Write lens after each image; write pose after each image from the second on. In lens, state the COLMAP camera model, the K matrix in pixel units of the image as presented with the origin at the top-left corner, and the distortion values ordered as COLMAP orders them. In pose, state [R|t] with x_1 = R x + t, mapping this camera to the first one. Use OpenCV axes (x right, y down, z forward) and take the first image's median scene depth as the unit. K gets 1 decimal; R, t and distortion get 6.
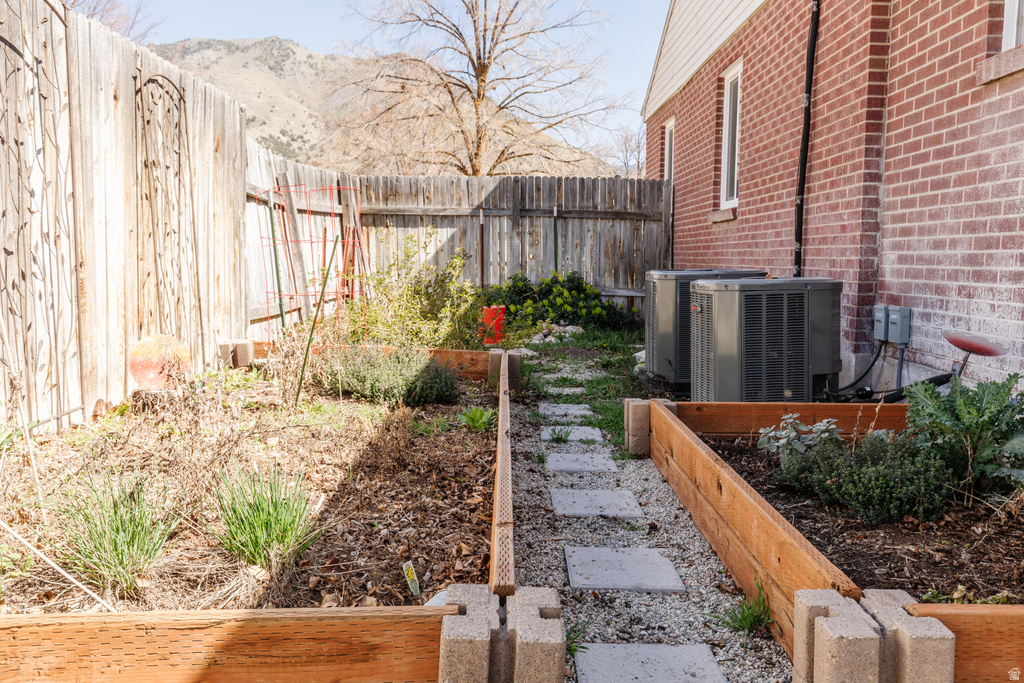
lens RADIAL K [[851.7, 0, 512.0], [0, 851.7, 341.5], [0, 0, 1]] dist [-0.000885, 0.000123]
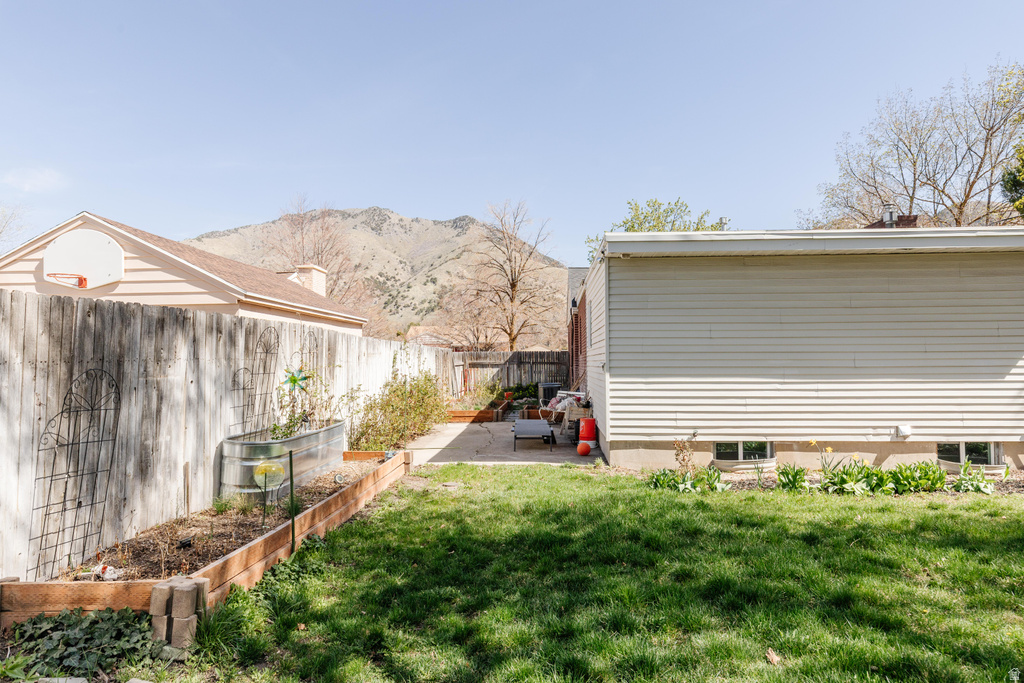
lens RADIAL K [[688.6, 0, 512.0], [0, 688.6, 341.5], [0, 0, 1]] dist [0.002824, 0.000646]
pose [[0.998148, -0.012012, -0.059637, 0.061383], [0.004245, 0.991675, -0.128692, 0.044173], [0.060686, 0.128201, 0.989890, -0.698714]]
